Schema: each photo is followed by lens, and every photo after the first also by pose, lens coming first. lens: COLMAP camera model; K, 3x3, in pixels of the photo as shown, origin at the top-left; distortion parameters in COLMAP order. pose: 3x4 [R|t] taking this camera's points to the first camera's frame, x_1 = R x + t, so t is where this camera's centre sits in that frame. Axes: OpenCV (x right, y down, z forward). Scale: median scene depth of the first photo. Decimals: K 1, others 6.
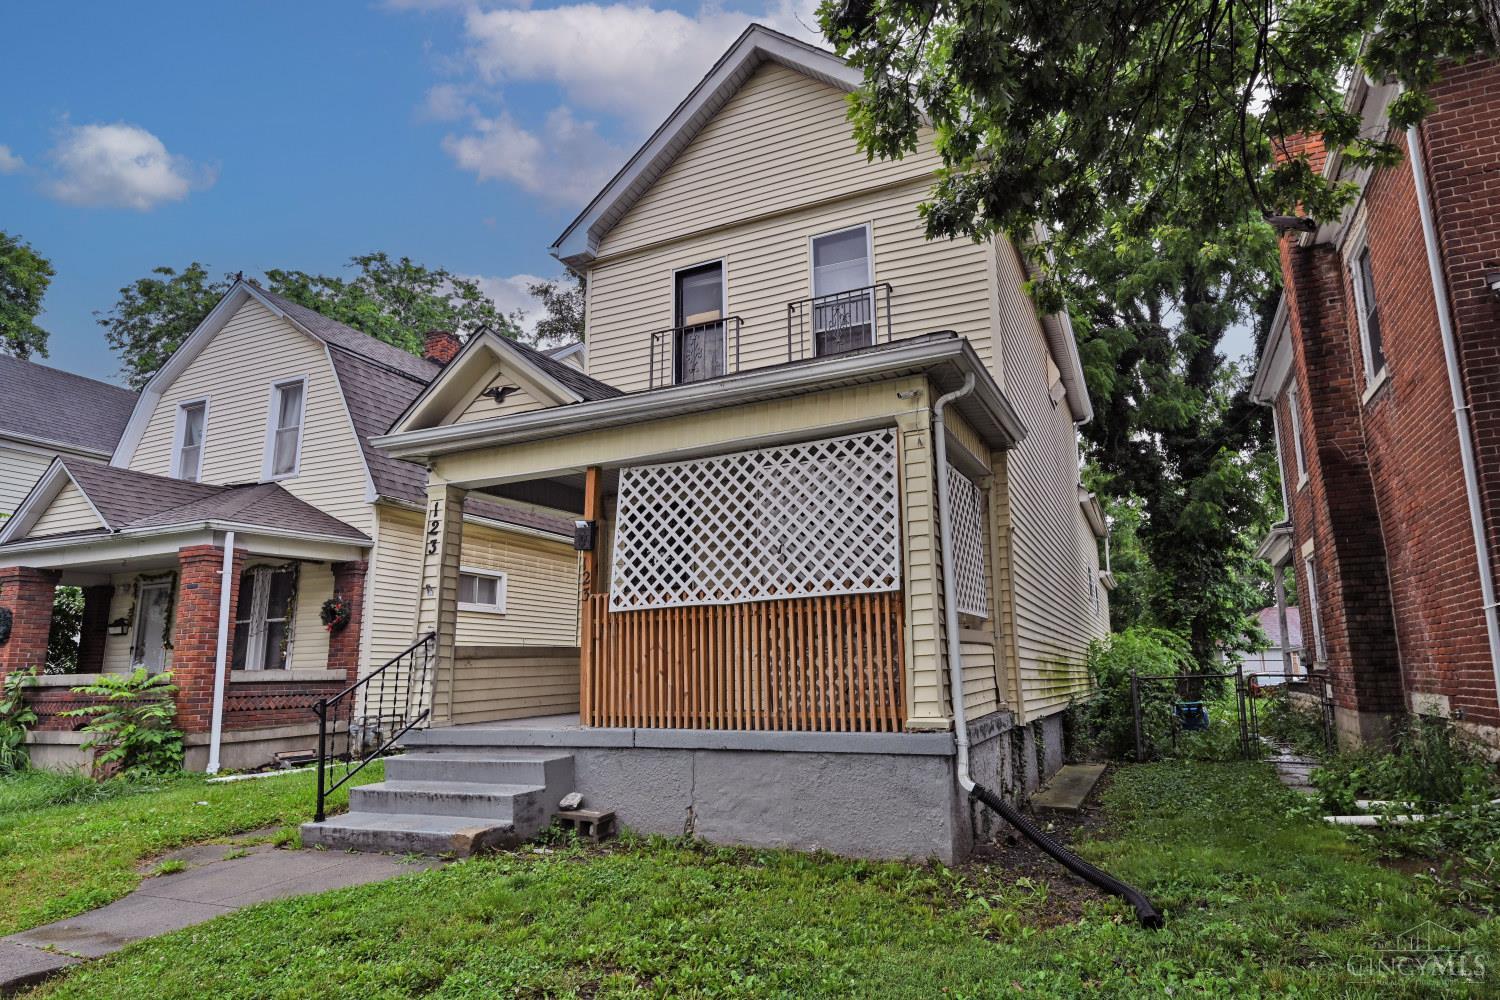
lens RADIAL K [[872.5, 0, 751.6], [0, 872.5, 509.4], [0, 0, 1]] dist [0.000270, -0.000491]
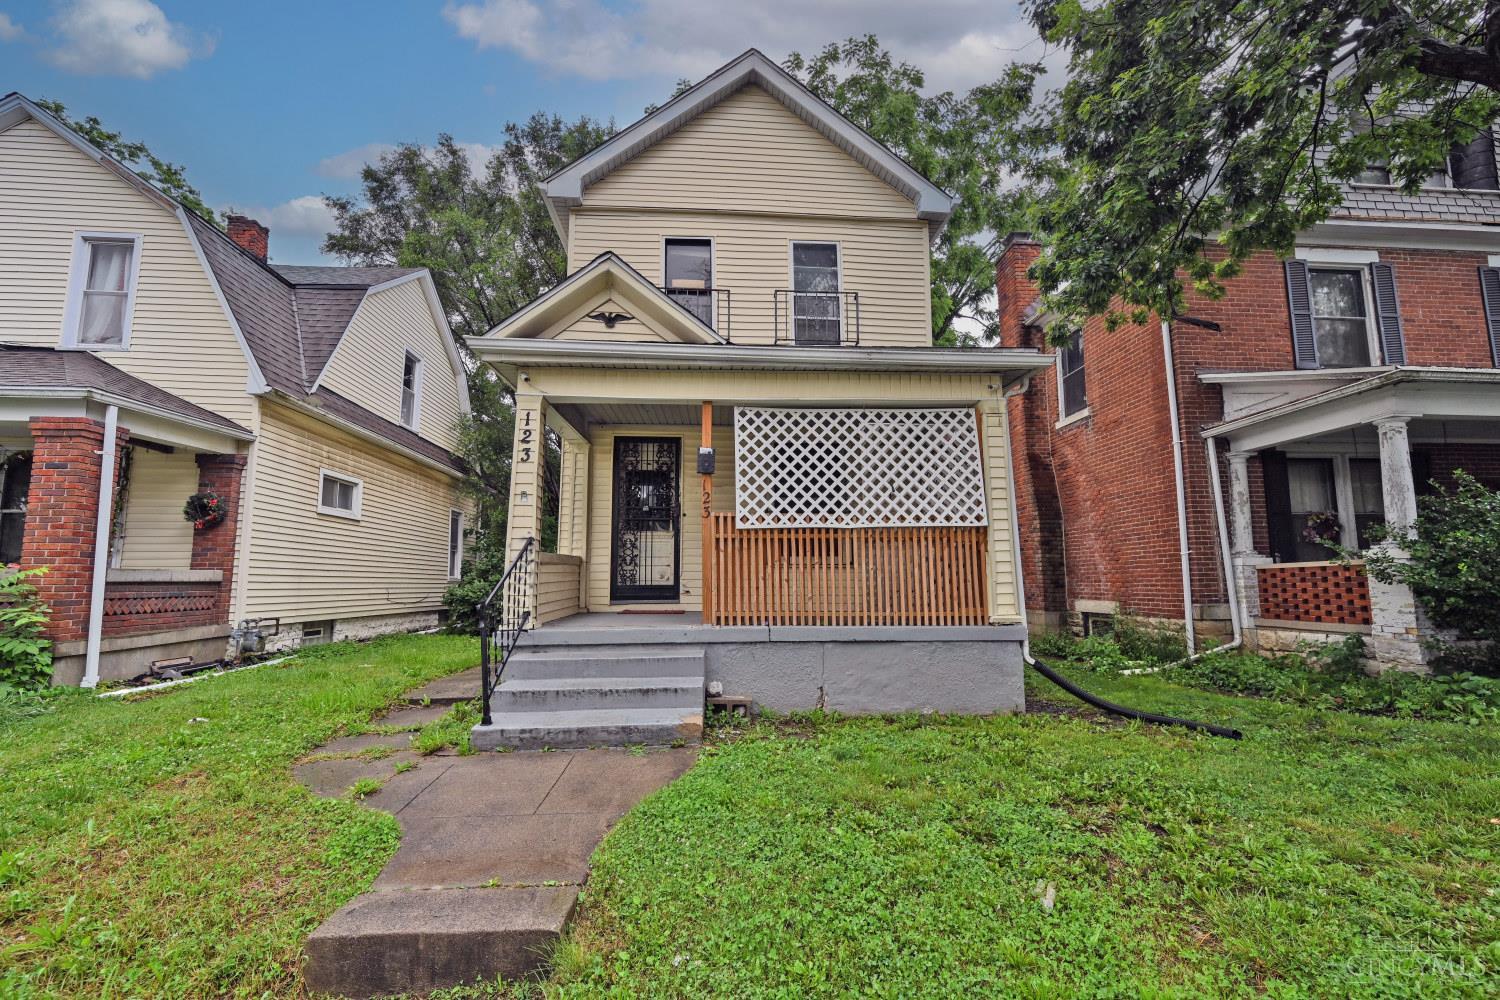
lens RADIAL K [[670.0, 0, 757.6], [0, 670.0, 500.5], [0, 0, 1]] dist [-0.000638, 0.000448]
pose [[0.872009, 0.075739, 0.483595, -0.426326], [-0.105274, 0.993856, 0.034173, 0.034300], [-0.478035, -0.080709, 0.874625, 0.149764]]
